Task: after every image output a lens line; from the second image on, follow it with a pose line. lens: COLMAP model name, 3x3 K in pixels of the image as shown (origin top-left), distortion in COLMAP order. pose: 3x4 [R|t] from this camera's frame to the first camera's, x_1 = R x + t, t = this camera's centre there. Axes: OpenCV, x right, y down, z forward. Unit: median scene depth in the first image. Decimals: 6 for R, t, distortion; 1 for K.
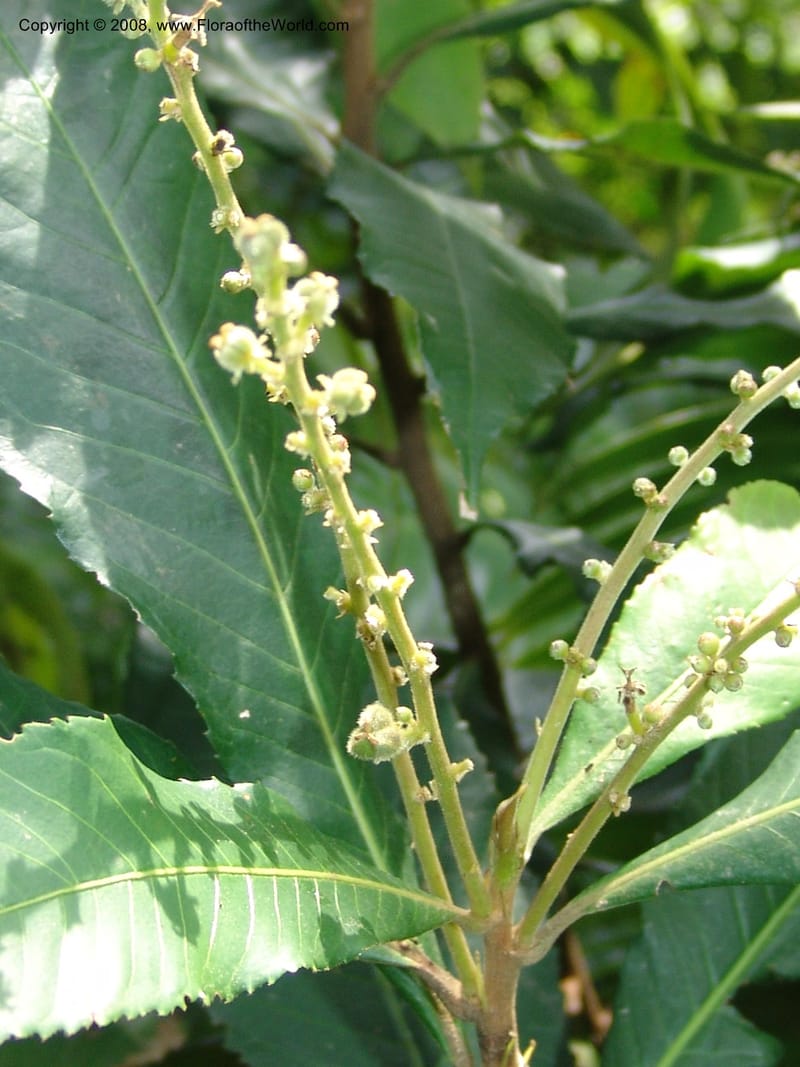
lens RADIAL K [[2855.5, 0, 400.0], [0, 2855.5, 533.5], [0, 0, 1]] dist [-0.108605, -1.216581]
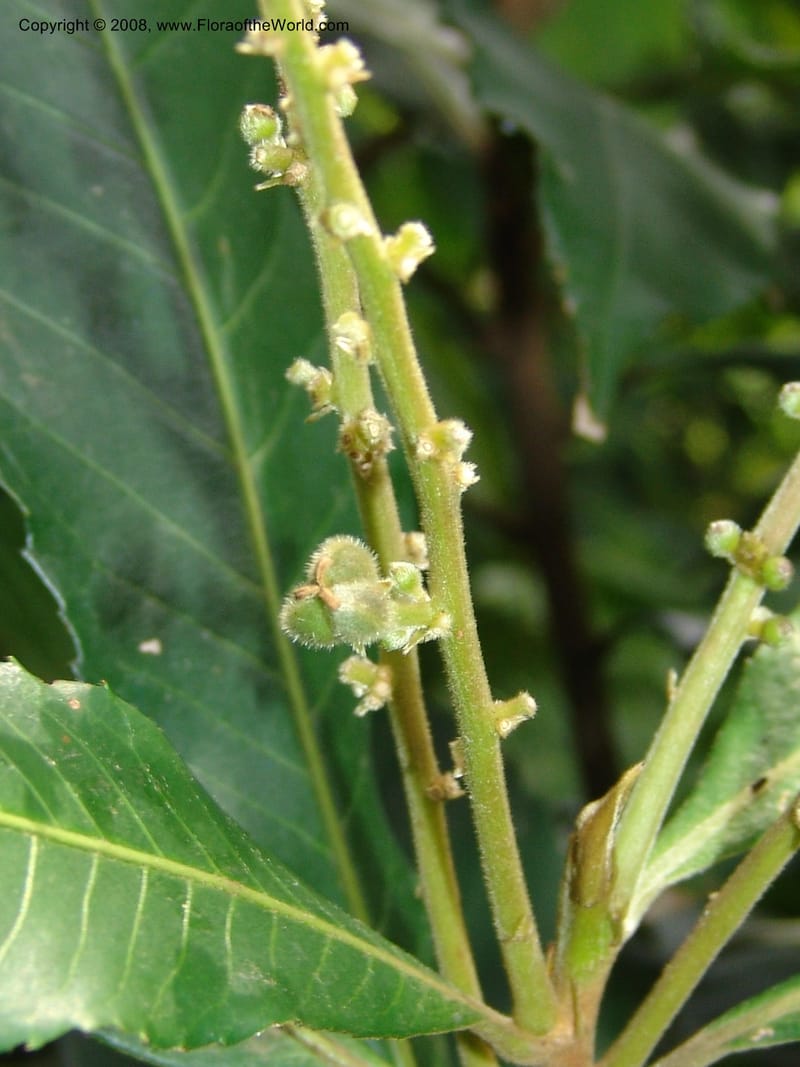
lens RADIAL K [[2855.5, 0, 400.0], [0, 2855.5, 533.5], [0, 0, 1]] dist [-0.108605, -1.216581]
pose [[0.993706, 0.088179, -0.069090, 0.033521], [-0.095756, 0.988695, -0.115381, 0.110186], [0.058135, 0.121271, 0.990916, 0.484305]]
